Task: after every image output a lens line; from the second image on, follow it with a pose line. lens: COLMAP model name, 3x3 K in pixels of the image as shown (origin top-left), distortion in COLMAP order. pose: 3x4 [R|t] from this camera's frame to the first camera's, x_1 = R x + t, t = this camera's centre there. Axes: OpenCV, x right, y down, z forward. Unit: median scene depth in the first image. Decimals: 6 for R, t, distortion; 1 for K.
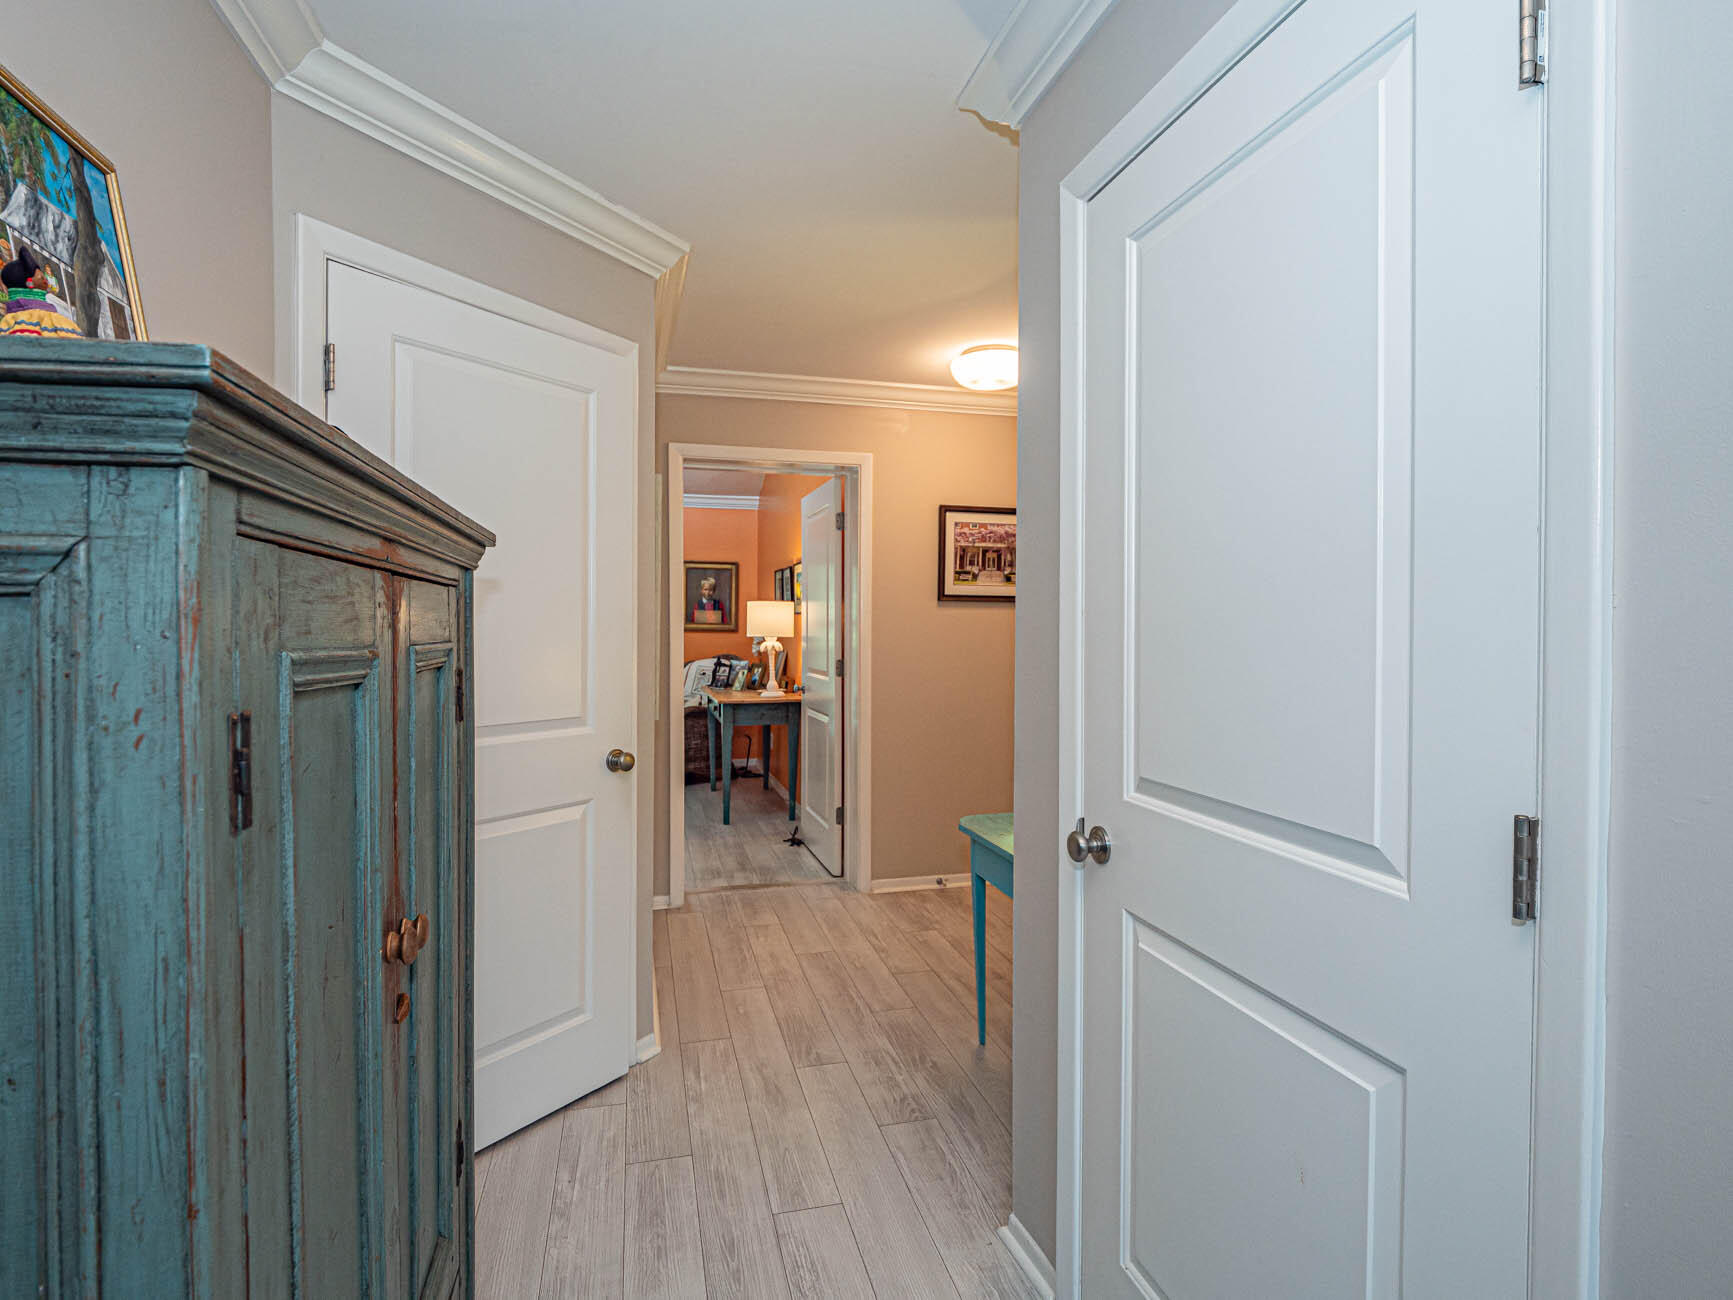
lens RADIAL K [[944.2, 0, 854.3], [0, 944.2, 644.9], [0, 0, 1]] dist [-0.005884, -0.000810]
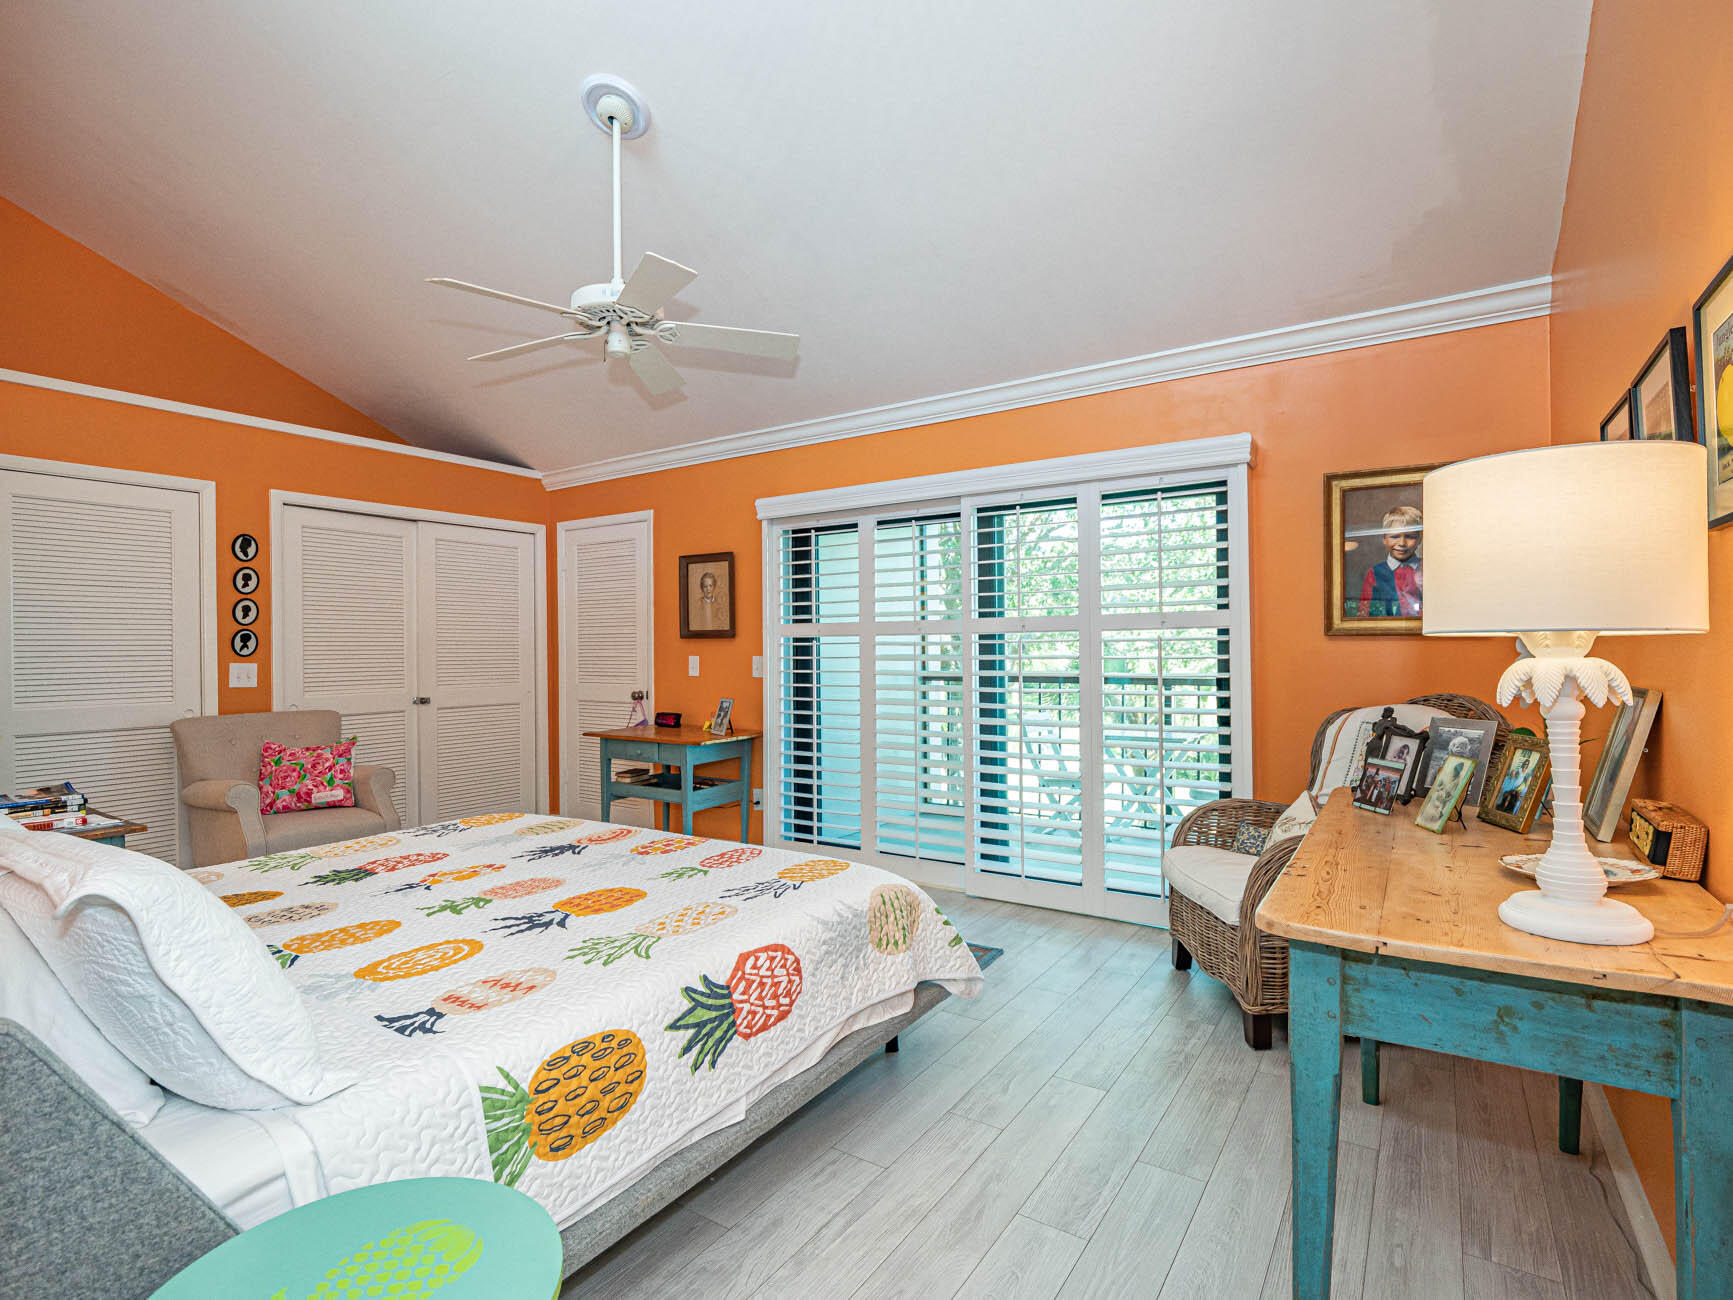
lens RADIAL K [[888.5, 0, 847.3], [0, 888.5, 648.2], [0, 0, 1]] dist [-0.003889, -0.001539]
pose [[0.687416, -0.023837, -0.725873, -0.049670], [0.009142, 0.999666, -0.024170, -0.002255], [0.726206, 0.009979, 0.687404, 0.691353]]
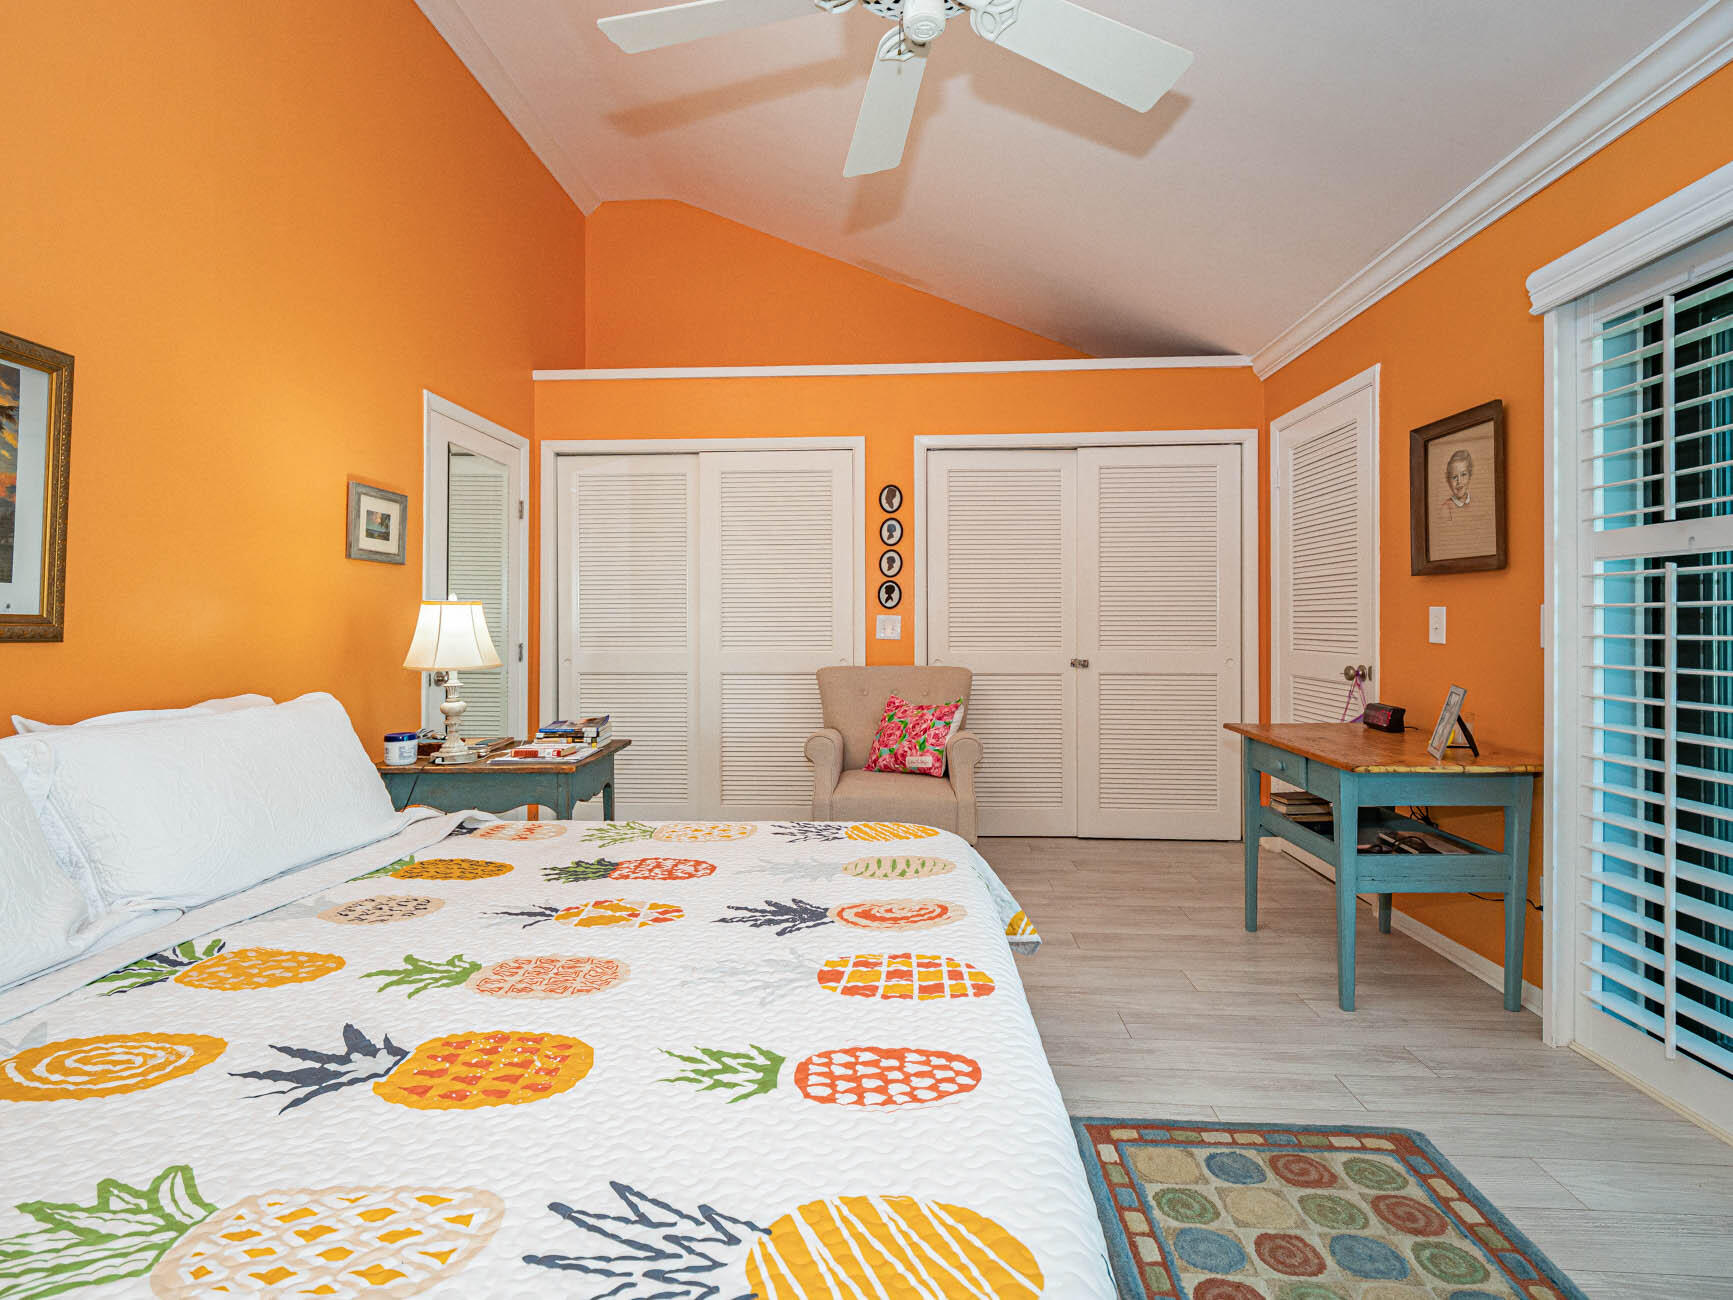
lens RADIAL K [[842.3, 0, 849.4], [0, 842.3, 629.8], [0, 0, 1]] dist [0.001522, -0.000415]
pose [[-0.287640, -0.008325, -0.957702, -0.236035], [-0.019157, 0.999812, -0.002937, 0.002146], [0.957547, 0.017502, -0.287746, 0.976099]]
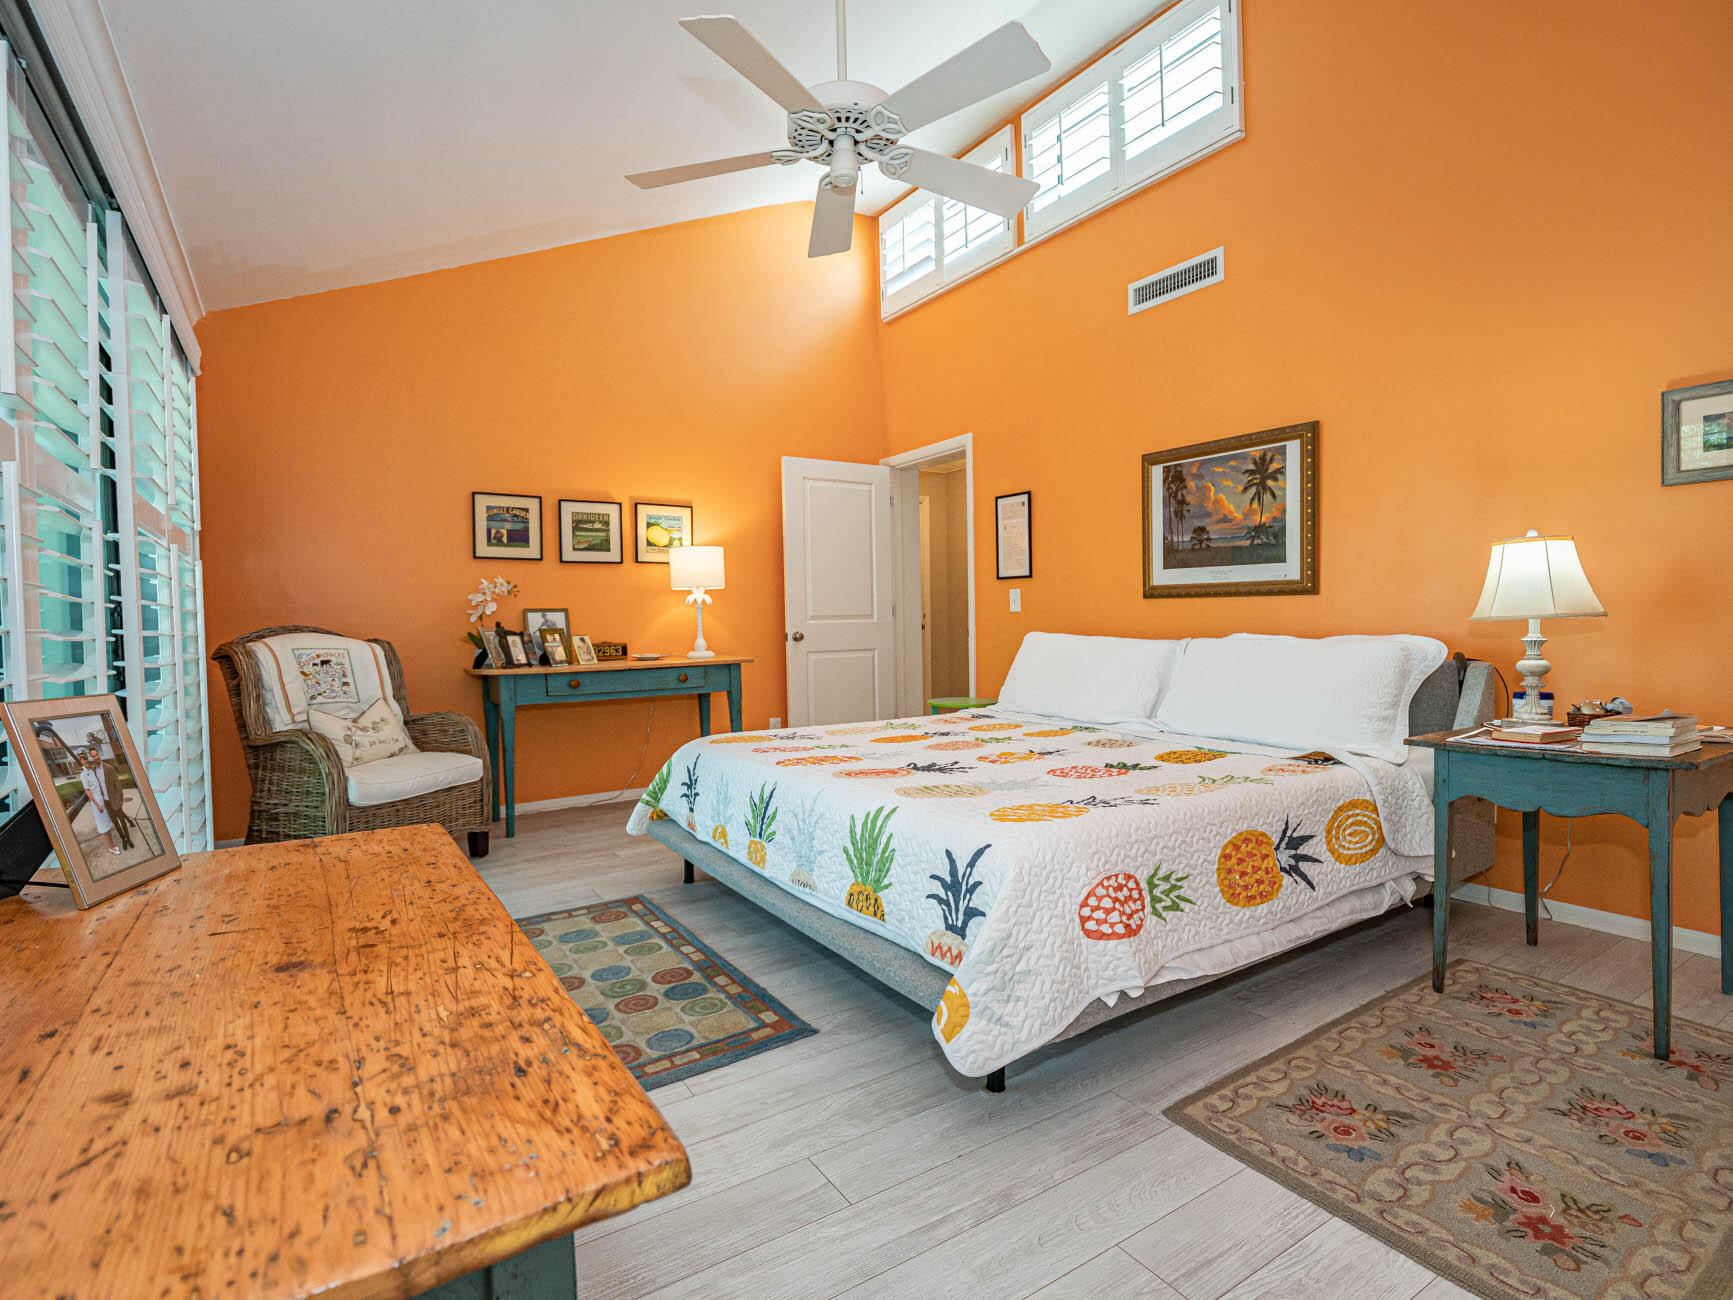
lens RADIAL K [[842.3, 0, 849.4], [0, 842.3, 629.8], [0, 0, 1]] dist [0.001522, -0.000415]
pose [[-0.337395, -0.018364, 0.941184, -0.800642], [0.027807, 0.999179, 0.029464, 0.009335], [-0.940952, 0.036112, -0.336608, 1.050505]]
